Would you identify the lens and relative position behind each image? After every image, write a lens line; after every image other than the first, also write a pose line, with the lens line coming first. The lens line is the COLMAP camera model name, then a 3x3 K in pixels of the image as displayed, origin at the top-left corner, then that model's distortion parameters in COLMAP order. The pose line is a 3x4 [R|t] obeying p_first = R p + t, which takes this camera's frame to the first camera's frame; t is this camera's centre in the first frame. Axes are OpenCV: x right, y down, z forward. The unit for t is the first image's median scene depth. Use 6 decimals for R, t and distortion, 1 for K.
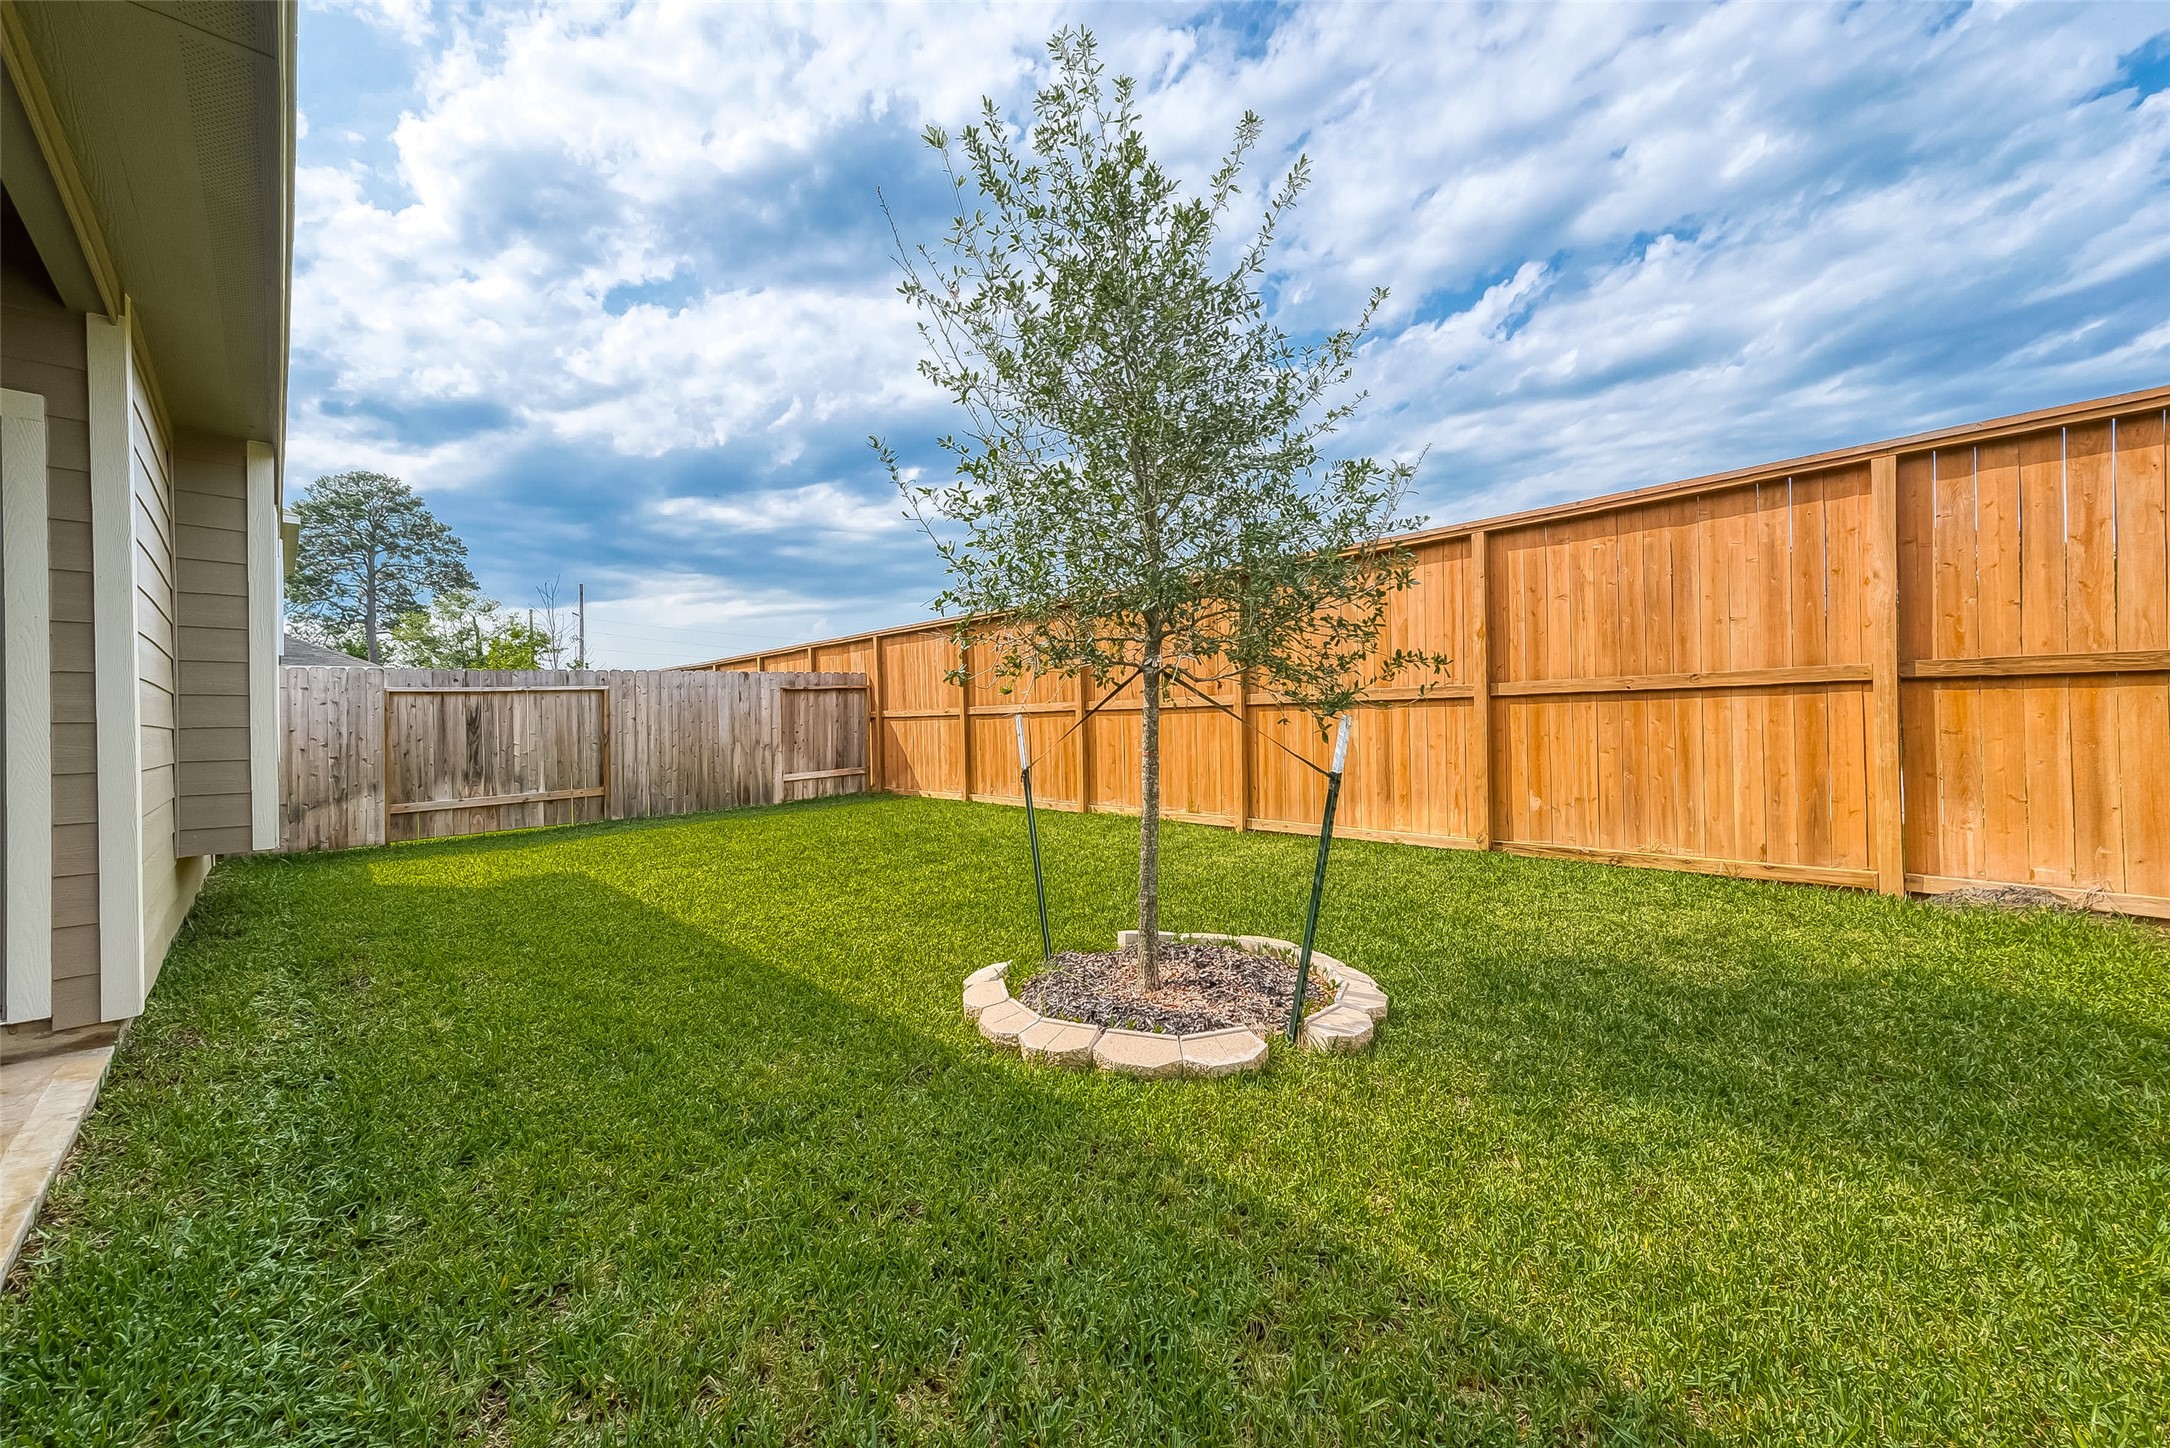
lens RADIAL K [[851.0, 0, 1084.3], [0, 851.0, 722.6], [0, 0, 1]] dist [0.000653, 0.000229]
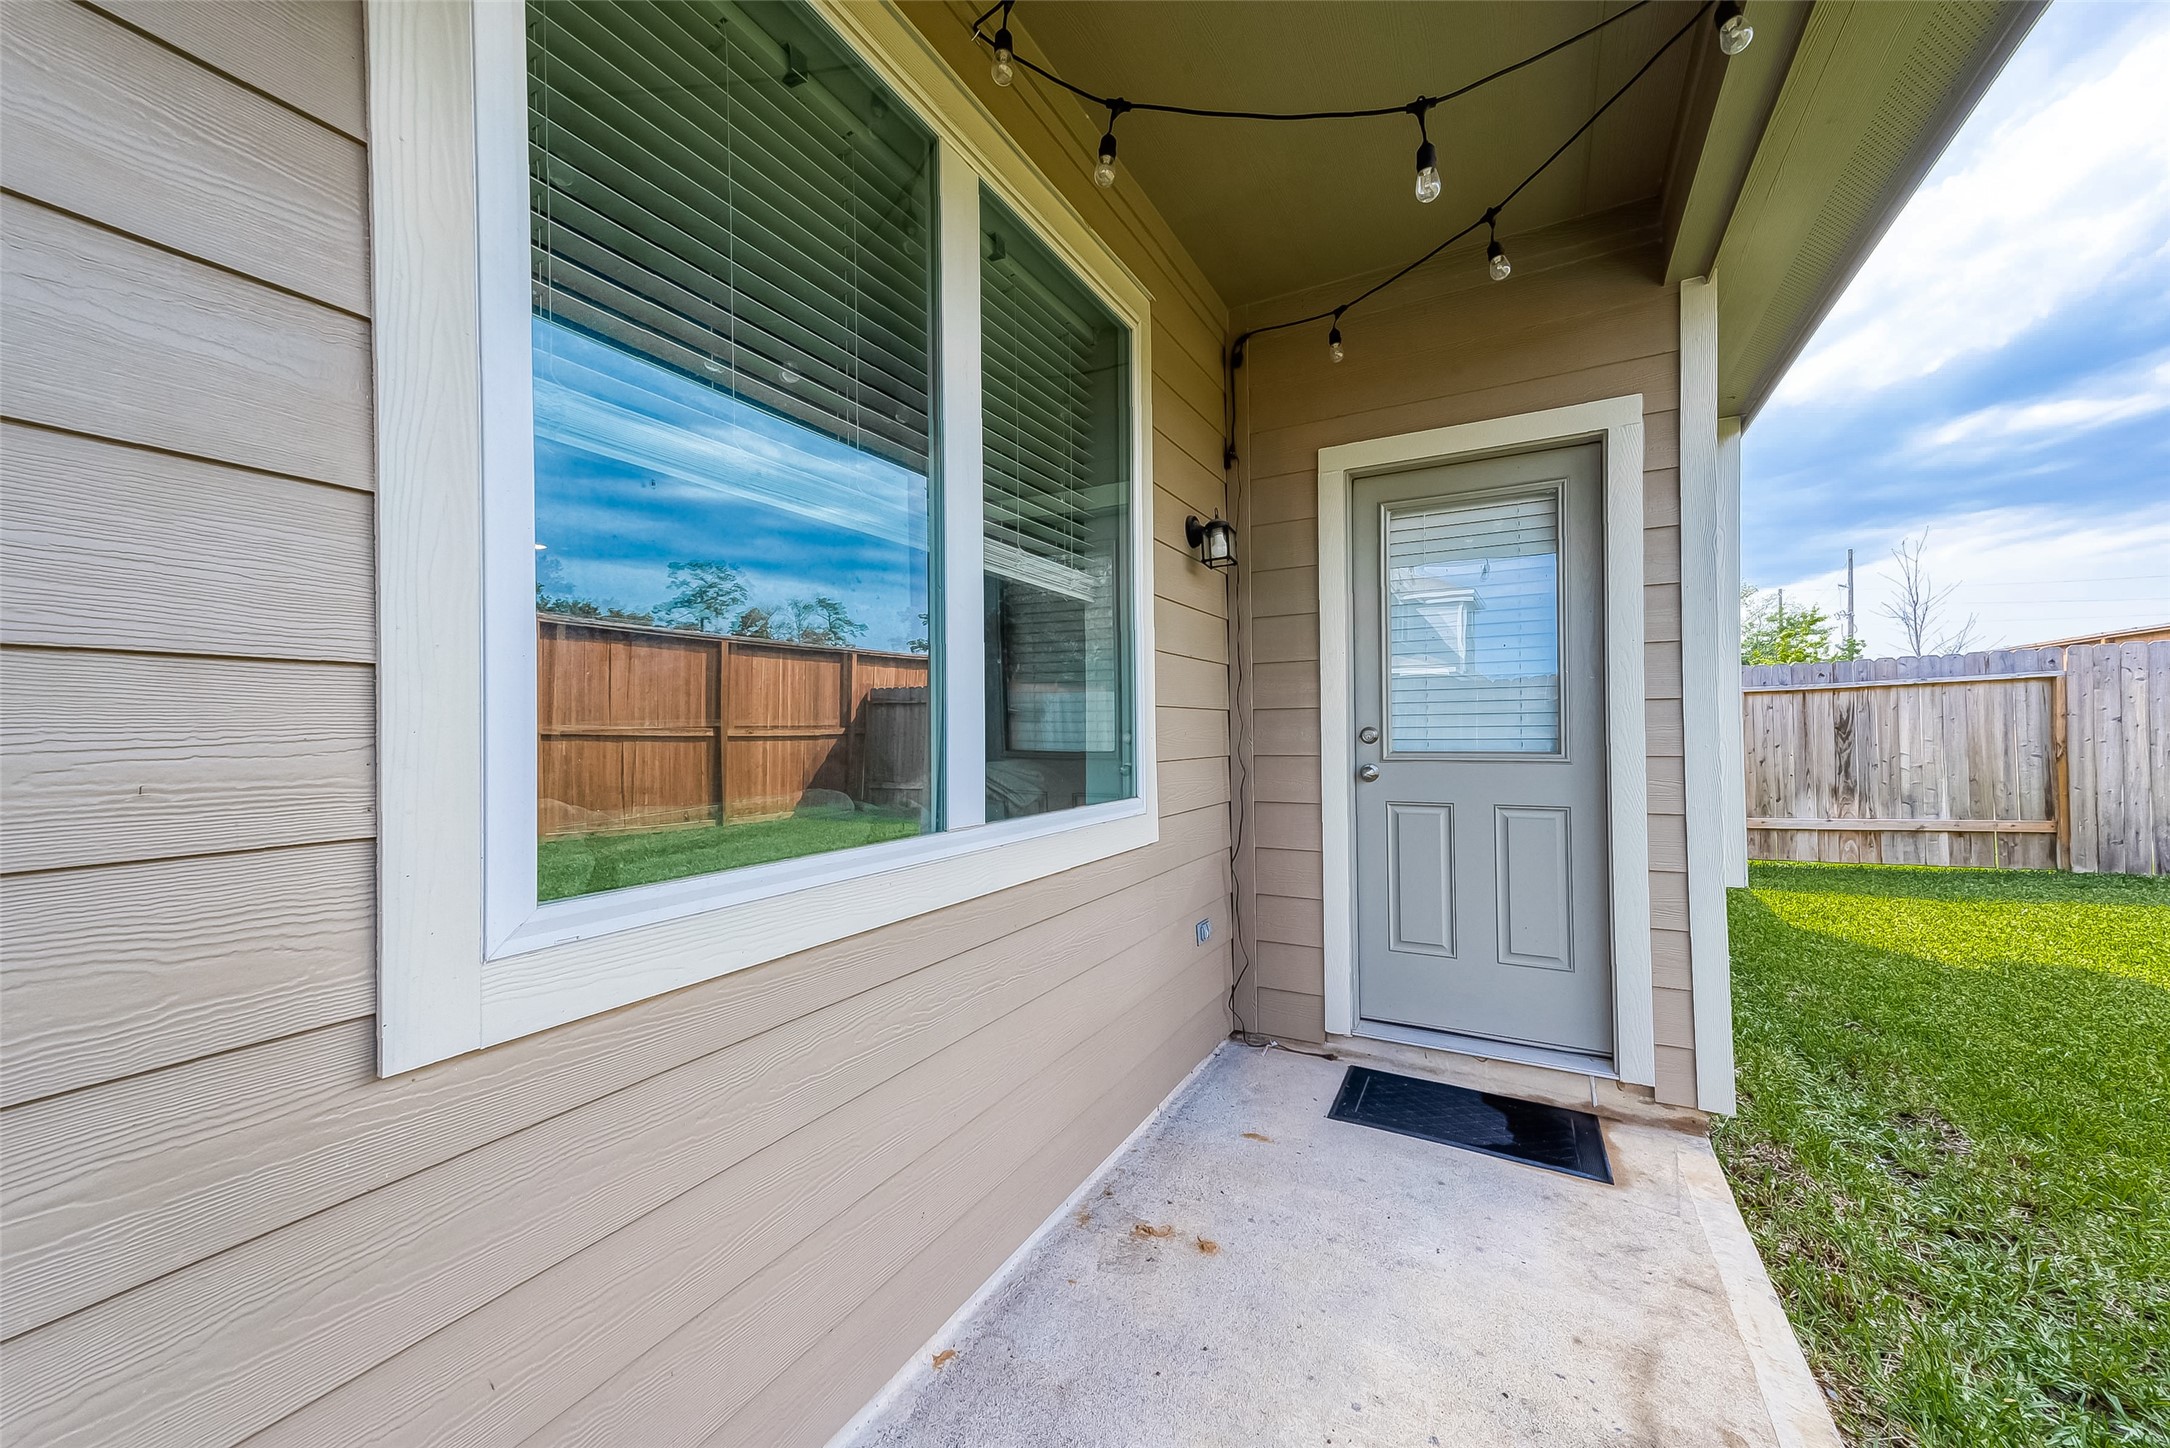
lens RADIAL K [[851.0, 0, 1075.0], [0, 851.0, 721.1], [0, 0, 1]] dist [0.000653, 0.000229]
pose [[0.323647, -0.000128, -0.946178, -0.176571], [0.010050, 0.999944, 0.003302, -0.013755], [0.946124, -0.010577, 0.323630, 0.042854]]
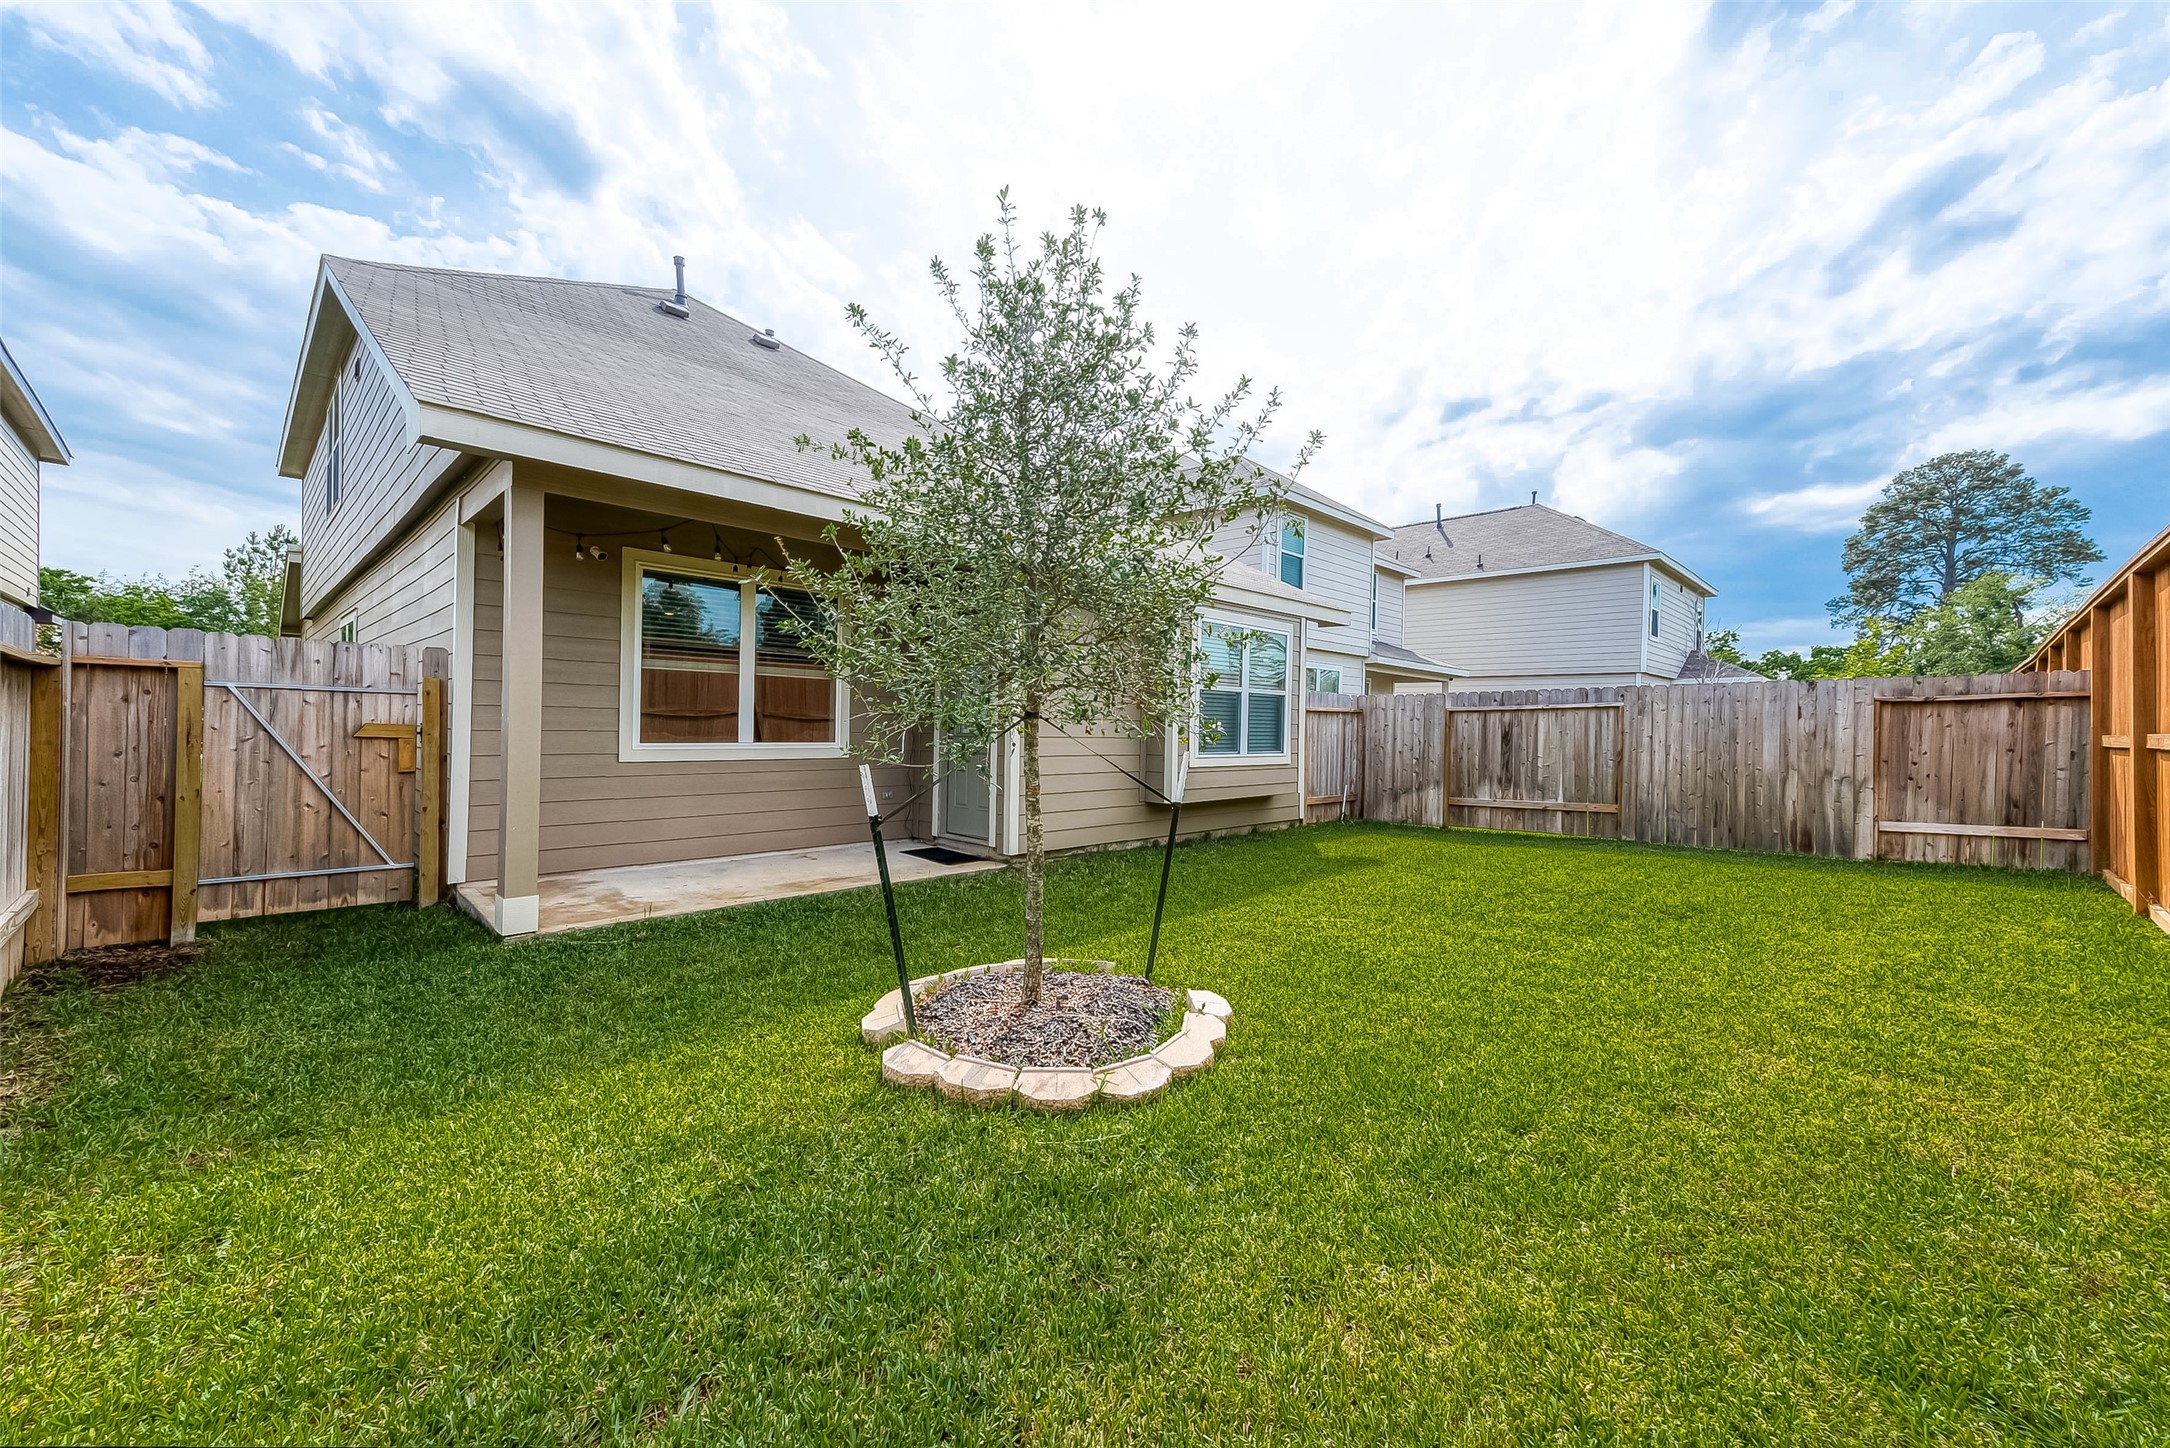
lens RADIAL K [[851.0, 0, 1075.1], [0, 851.0, 714.3], [0, 0, 1]] dist [0.000653, 0.000229]
pose [[0.010000, 0.006796, -0.999927, 0.419224], [-0.018265, 0.999811, 0.006613, -0.024641], [0.999783, 0.018198, 0.010122, 0.370170]]
